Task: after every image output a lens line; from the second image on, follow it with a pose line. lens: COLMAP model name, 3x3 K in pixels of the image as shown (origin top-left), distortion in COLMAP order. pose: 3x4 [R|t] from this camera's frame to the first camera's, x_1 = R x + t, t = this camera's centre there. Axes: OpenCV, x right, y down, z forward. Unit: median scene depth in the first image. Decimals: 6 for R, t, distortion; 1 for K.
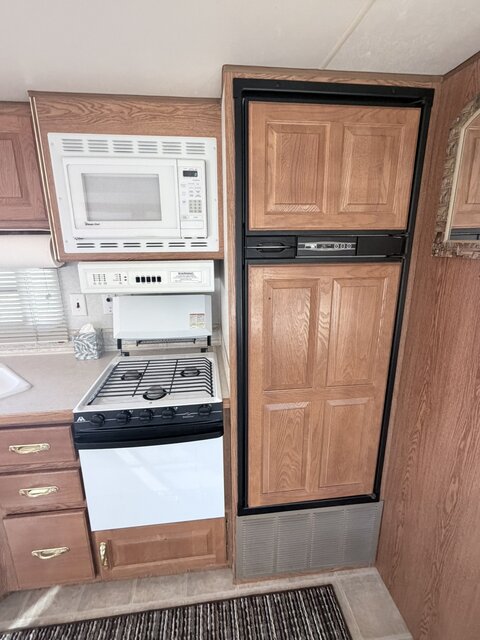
lens RADIAL K [[298.3, 0, 239.2], [0, 298.3, 319.0], [0, 0, 1]] dist [0.000425, -0.000040]
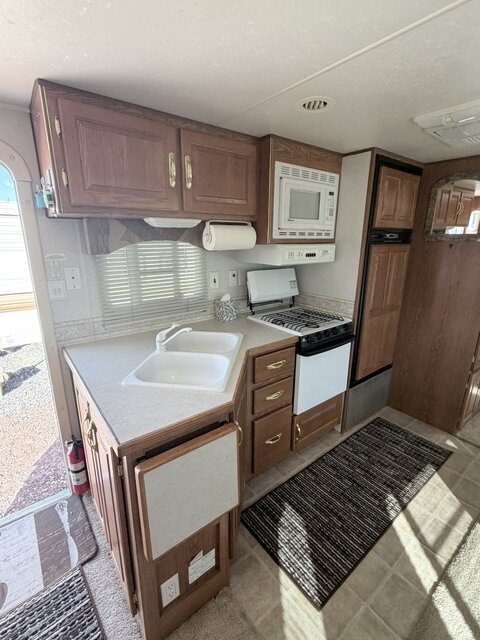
lens RADIAL K [[298.3, 0, 238.1], [0, 298.3, 320.9], [0, 0, 1]] dist [0.000425, -0.000040]
pose [[0.857346, -0.128058, 0.498557, -1.565158], [0.116659, 0.991697, 0.054111, 0.095446], [-0.501347, 0.011769, 0.865167, -0.231043]]
